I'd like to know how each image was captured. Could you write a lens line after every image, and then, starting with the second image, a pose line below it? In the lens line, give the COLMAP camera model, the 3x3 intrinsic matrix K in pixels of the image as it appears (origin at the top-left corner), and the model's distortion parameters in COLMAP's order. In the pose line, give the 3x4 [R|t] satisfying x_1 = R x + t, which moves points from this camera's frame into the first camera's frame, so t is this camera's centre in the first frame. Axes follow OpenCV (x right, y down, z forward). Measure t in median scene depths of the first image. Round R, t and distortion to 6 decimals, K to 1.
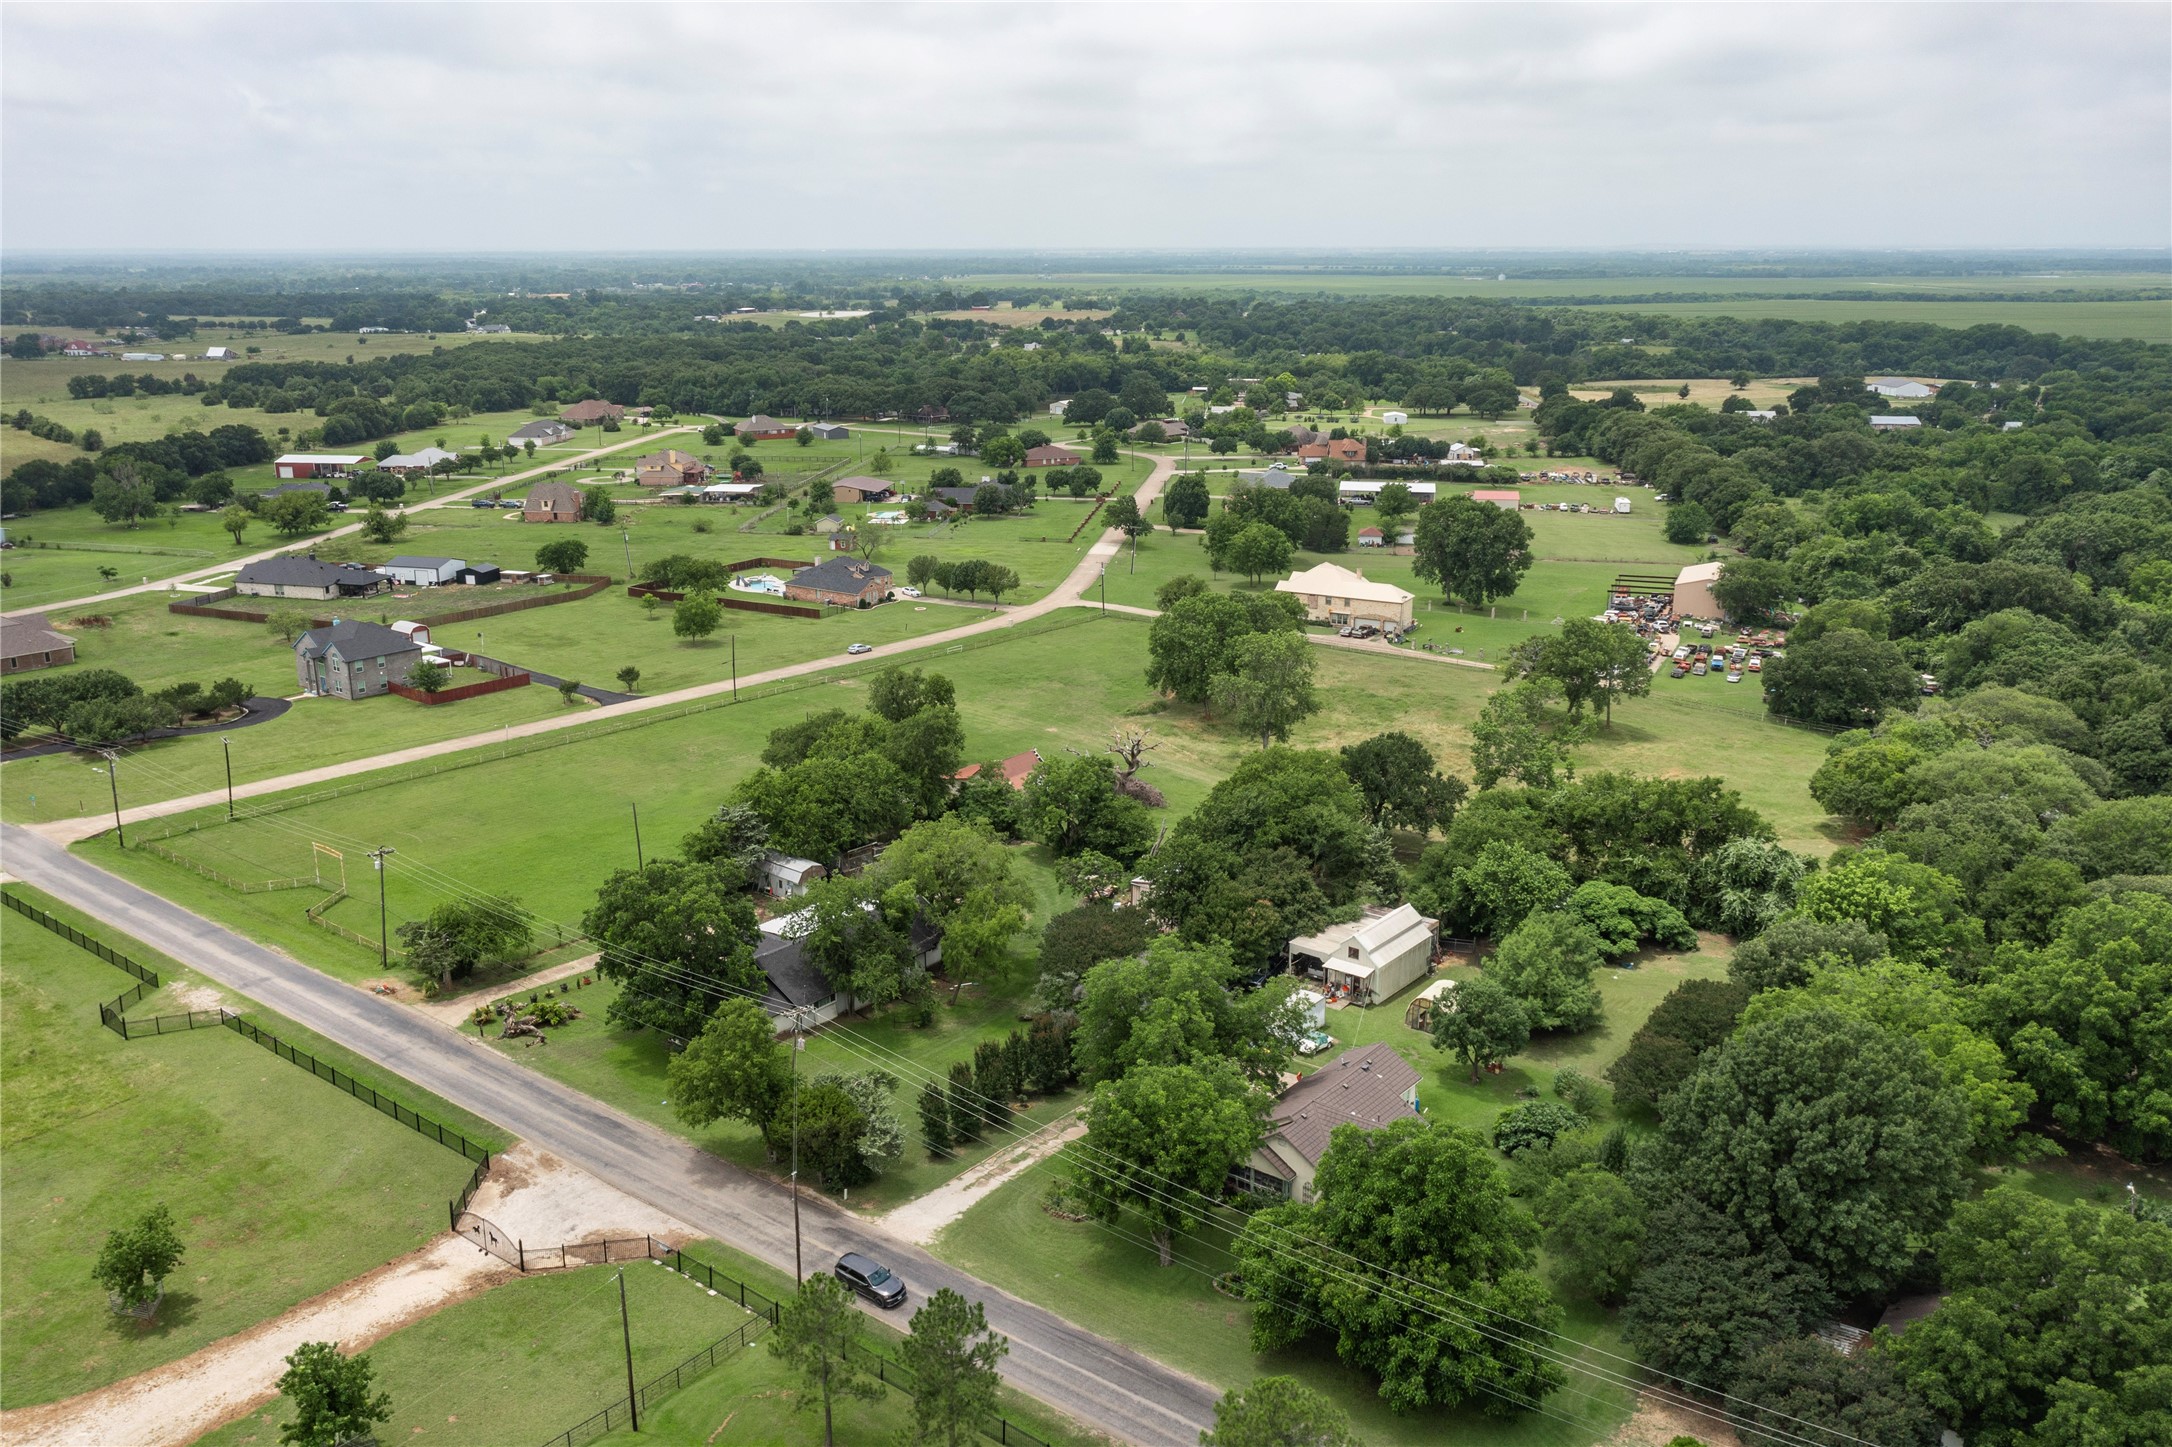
lens RADIAL K [[1715.9, 0, 1086.0], [0, 1715.9, 723.5], [0, 0, 1]] dist [-0.005190, 0.008637]
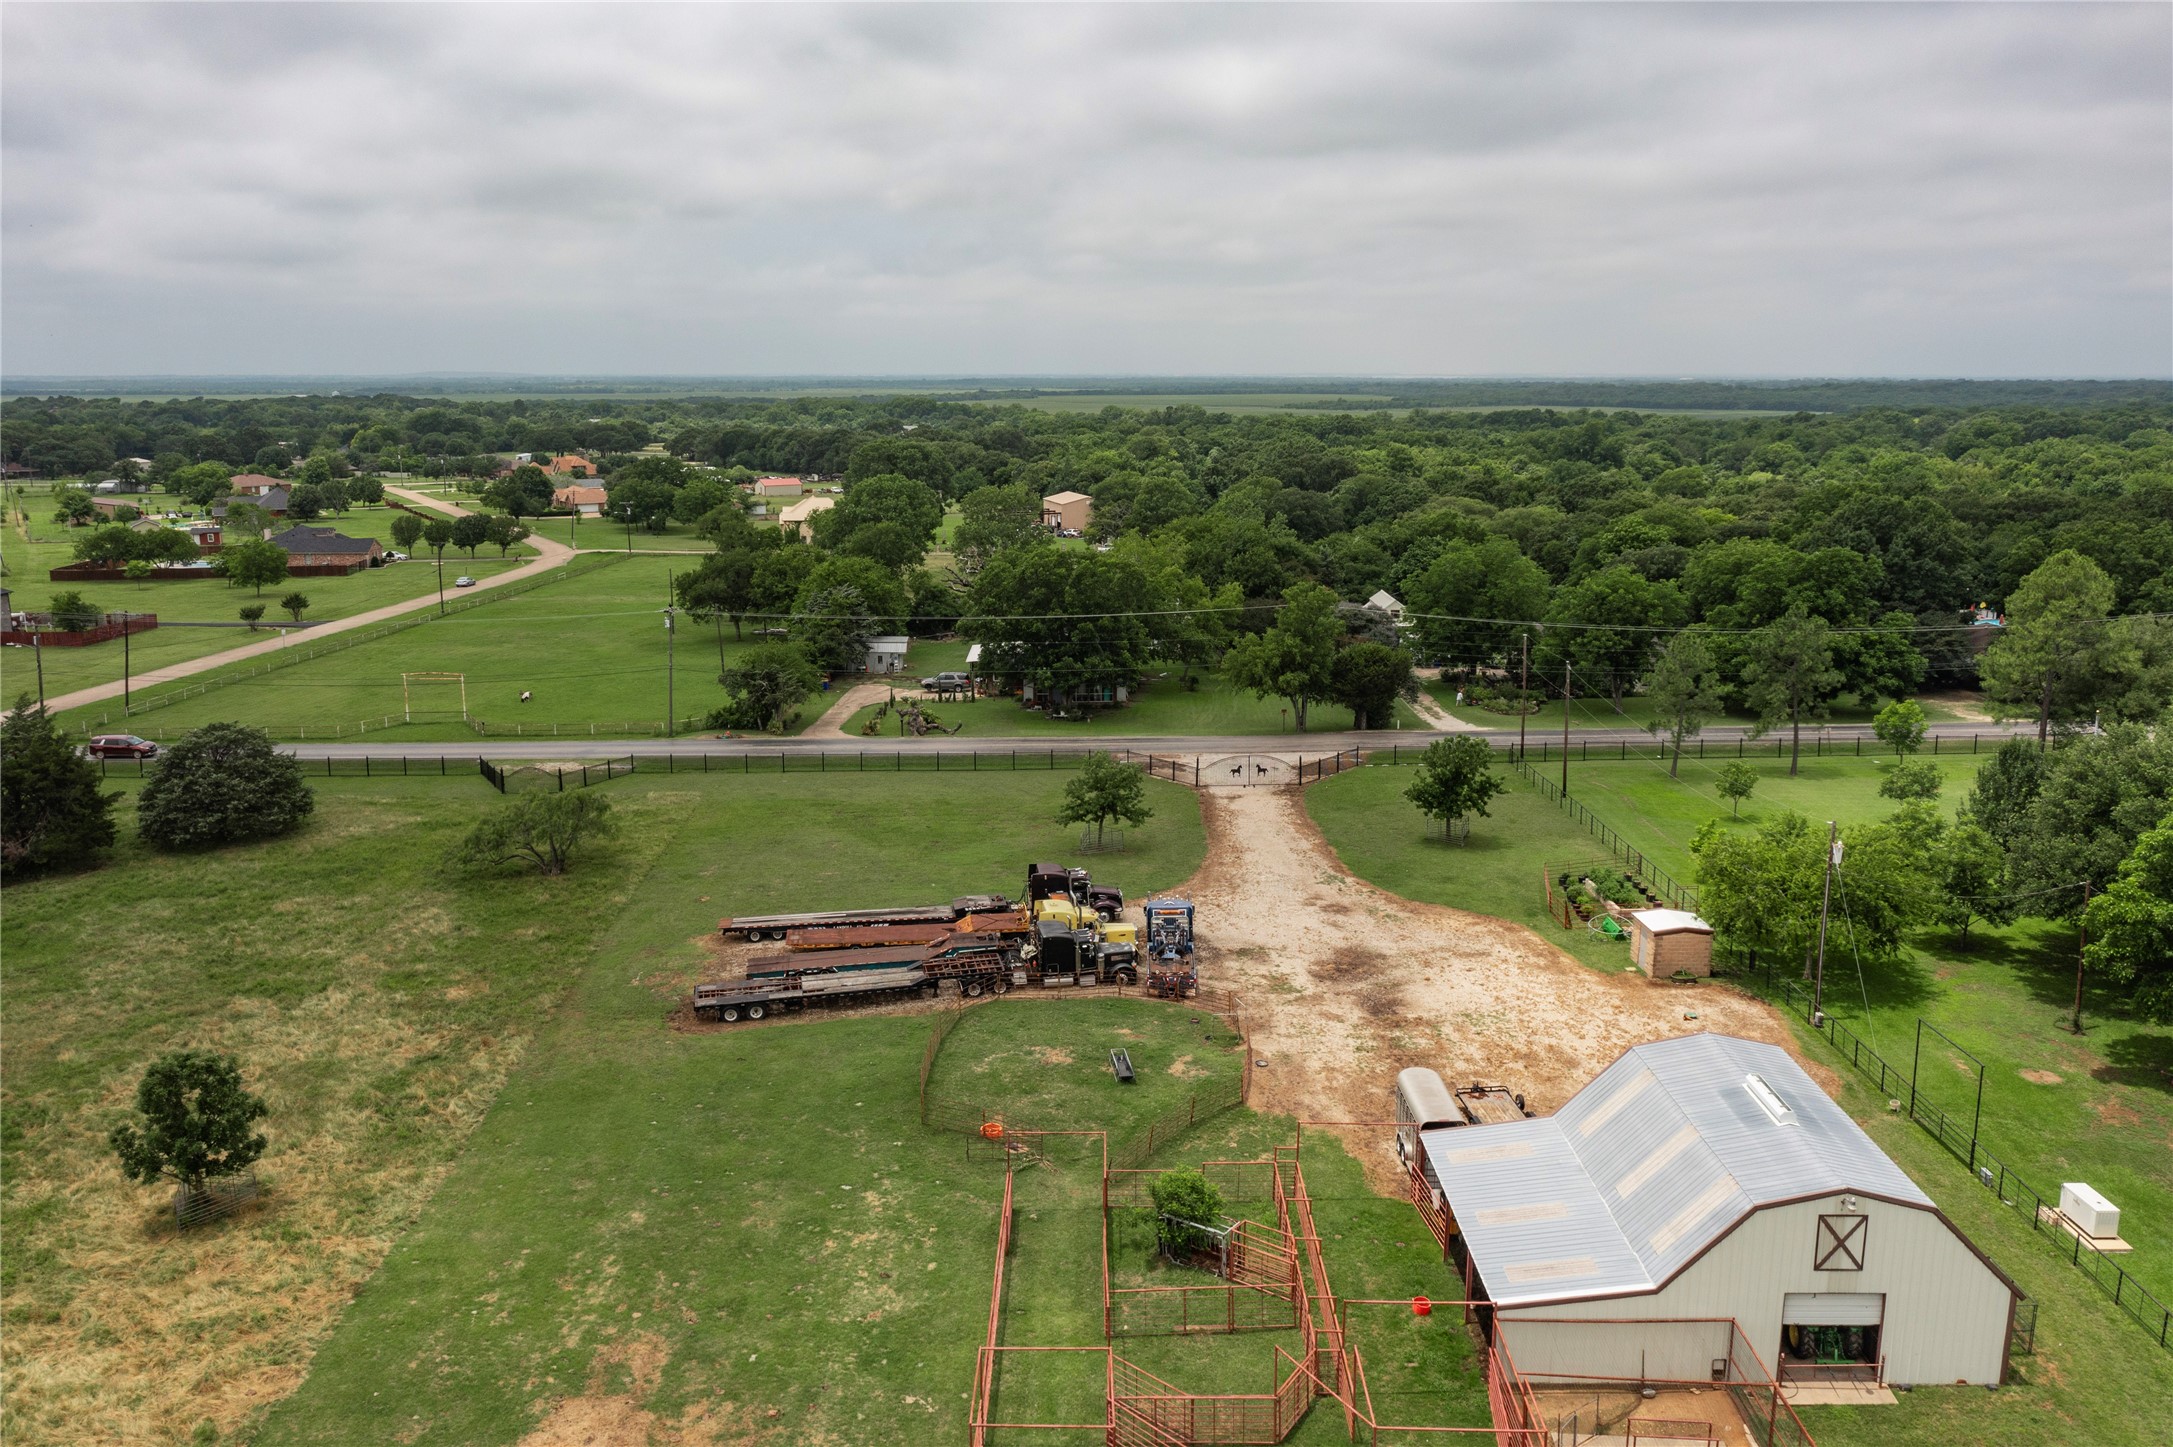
lens RADIAL K [[1701.4, 0, 1094.0], [0, 1701.4, 717.6], [0, 0, 1]] dist [-0.008814, 0.003982]
pose [[0.782462, -0.121739, 0.610683, -0.740622], [0.166181, 0.985959, -0.016376, 0.172346], [-0.600115, 0.114297, 0.791706, 0.093241]]
